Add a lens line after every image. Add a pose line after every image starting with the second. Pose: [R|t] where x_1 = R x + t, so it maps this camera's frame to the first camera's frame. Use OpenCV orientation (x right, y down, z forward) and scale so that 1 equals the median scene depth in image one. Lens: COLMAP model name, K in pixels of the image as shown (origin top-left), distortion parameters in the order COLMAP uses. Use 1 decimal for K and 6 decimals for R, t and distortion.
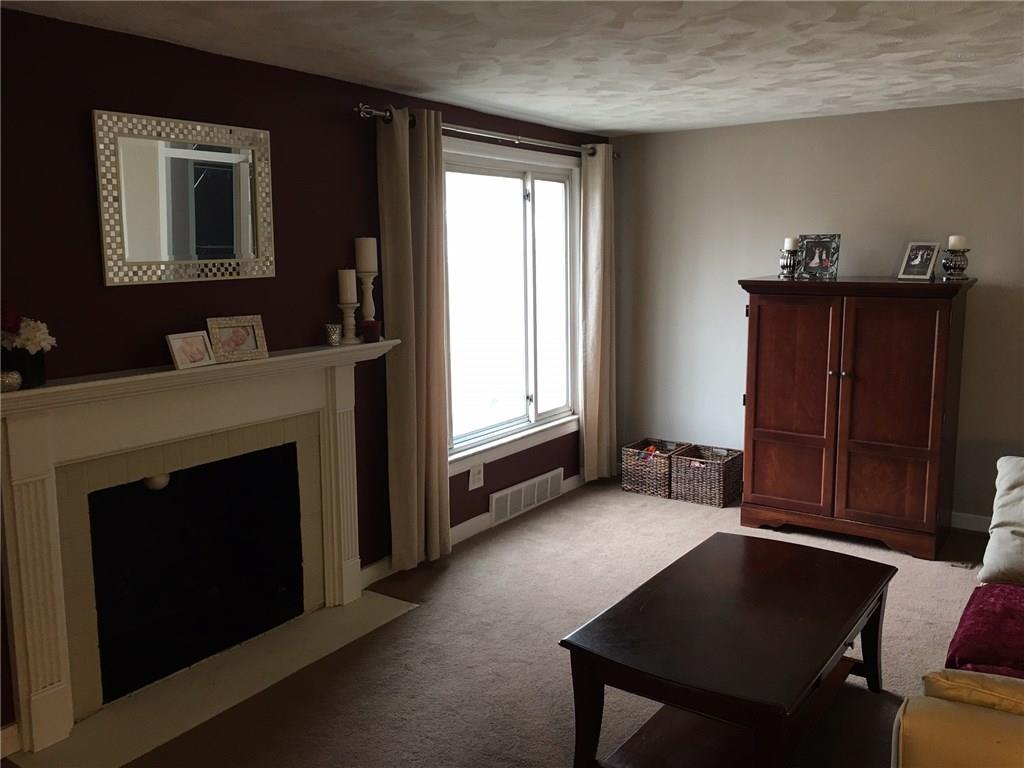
lens RADIAL K [[863.6, 0, 511.2], [0, 863.6, 376.4], [0, 0, 1]] dist [0.054556, -0.060118]
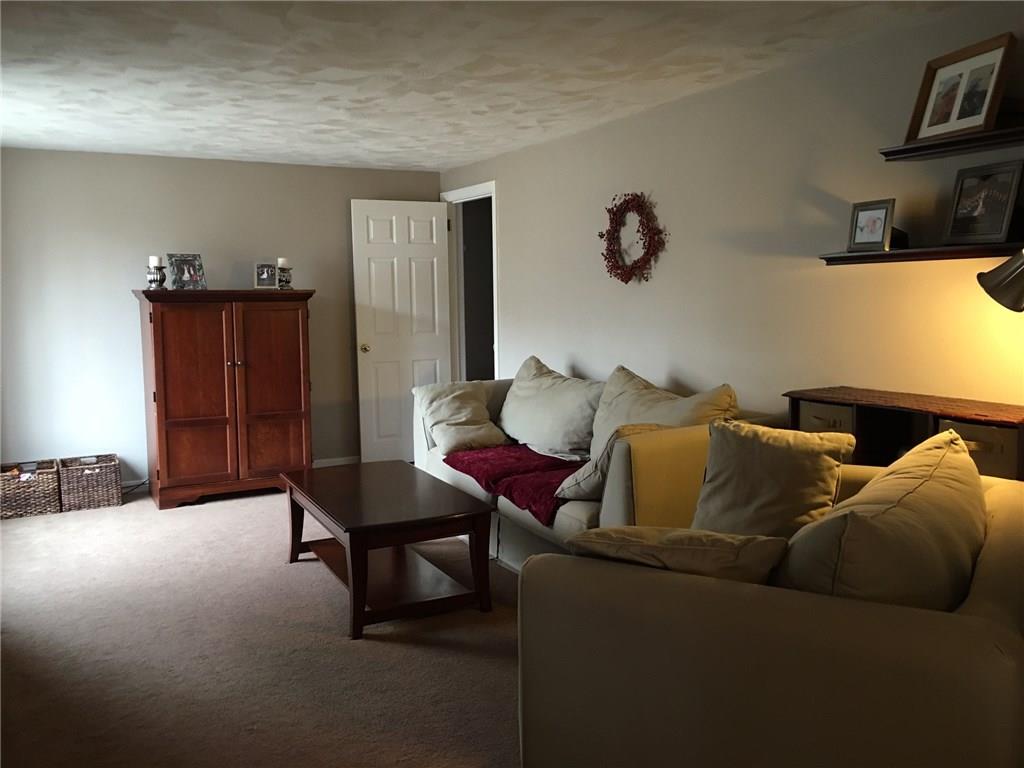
lens RADIAL K [[863.6, 0, 516.2], [0, 863.6, 385.6], [0, 0, 1]] dist [0.054556, -0.060118]
pose [[0.451938, -0.098651, 0.886578, -0.525348], [0.141112, 0.989259, 0.038144, 0.035937], [-0.880818, 0.107868, 0.461004, 0.060647]]
